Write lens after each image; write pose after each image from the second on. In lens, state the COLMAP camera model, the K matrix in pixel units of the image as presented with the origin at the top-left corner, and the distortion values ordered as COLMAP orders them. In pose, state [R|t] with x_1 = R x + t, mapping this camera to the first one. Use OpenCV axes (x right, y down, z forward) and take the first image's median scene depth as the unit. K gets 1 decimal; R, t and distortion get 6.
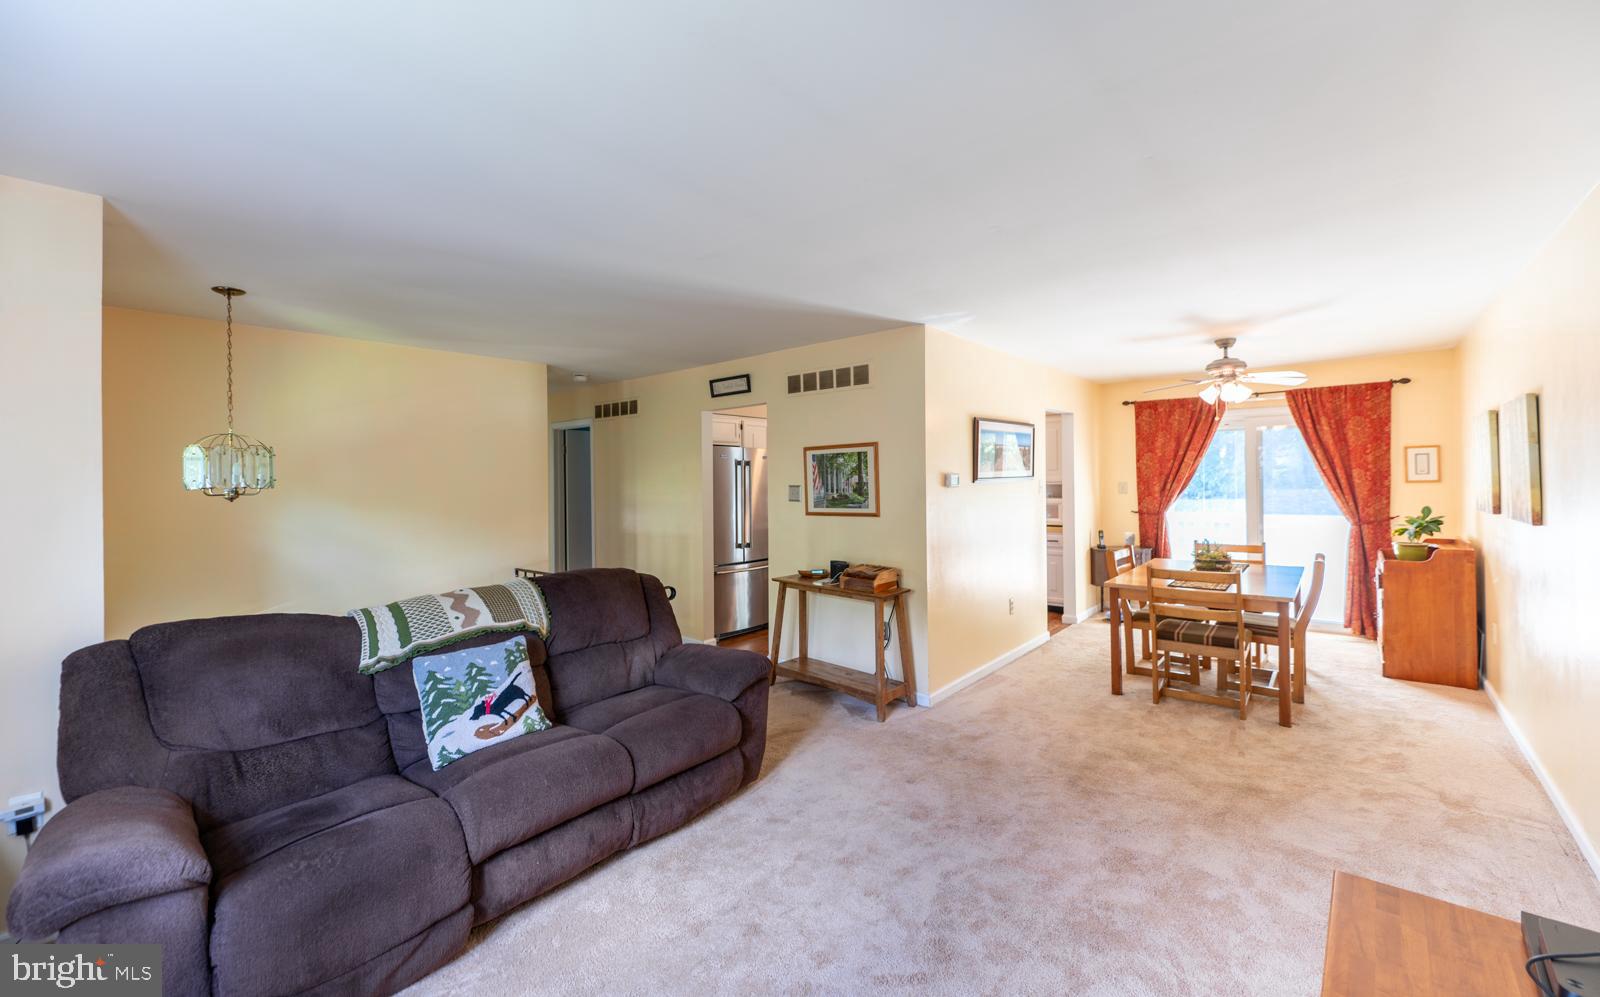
lens RADIAL K [[650.6, 0, 800.0], [0, 650.6, 498.5], [0, 0, 1]] dist [-0.000376, -0.000016]
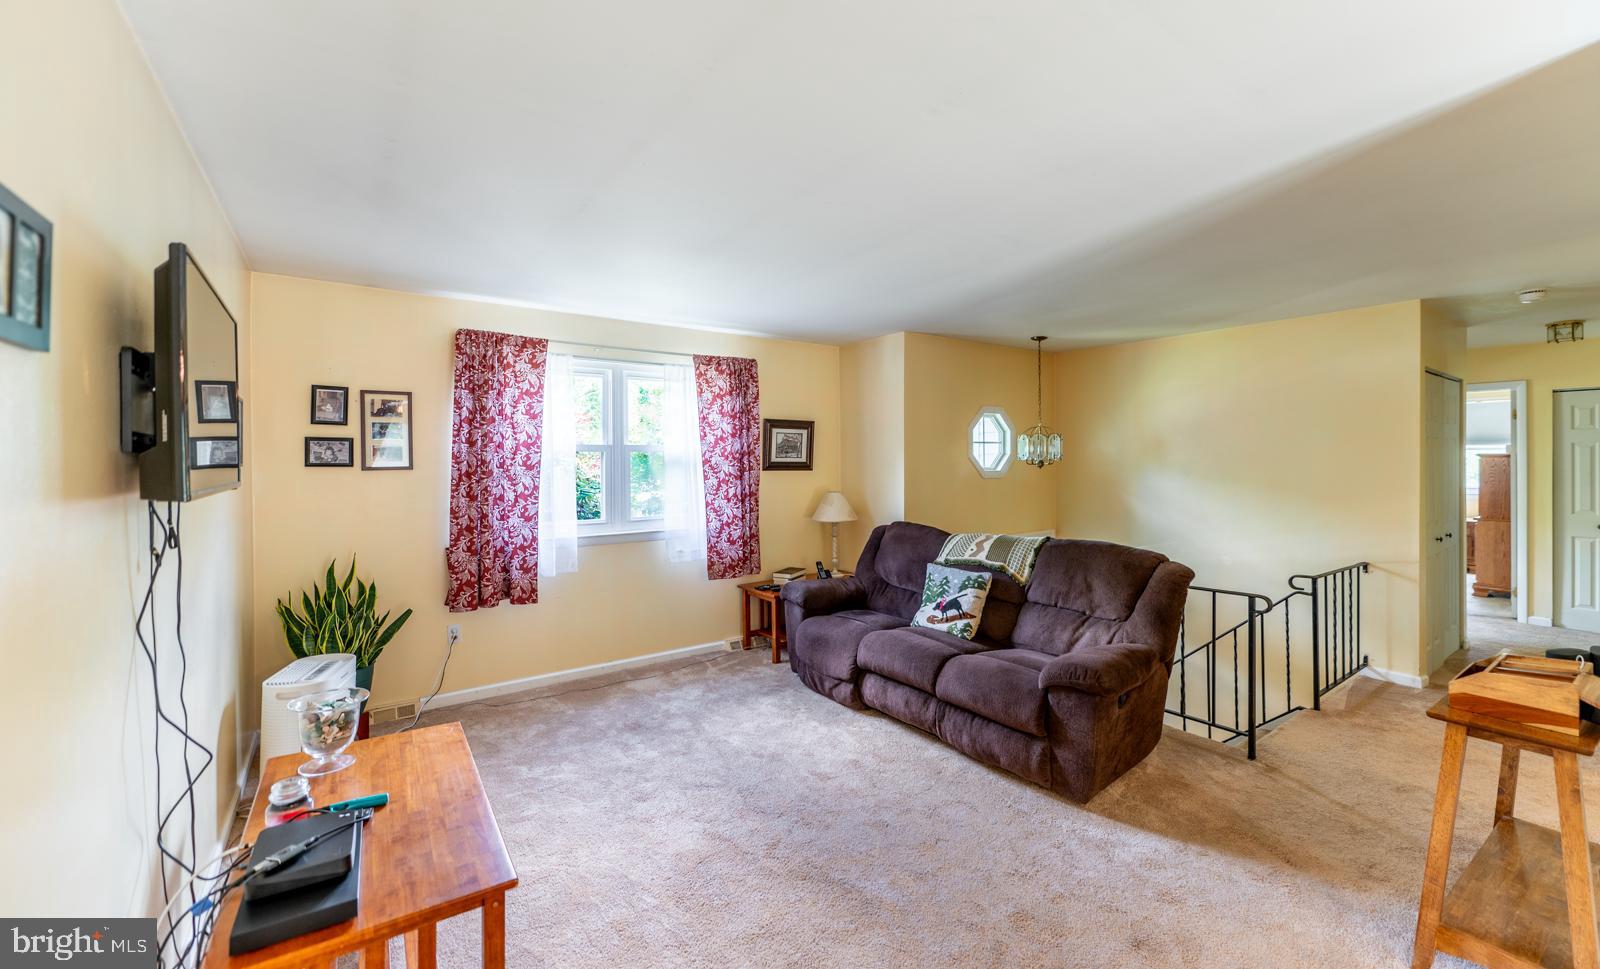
lens RADIAL K [[628.8, 0, 800.0], [0, 628.8, 484.5], [0, 0, 1]] dist [-0.000201, -0.000008]
pose [[-0.242796, 0.051932, -0.968686, 1.000345], [-0.019278, 0.998111, 0.058341, -0.044188], [0.969886, 0.032839, -0.241337, 1.005245]]
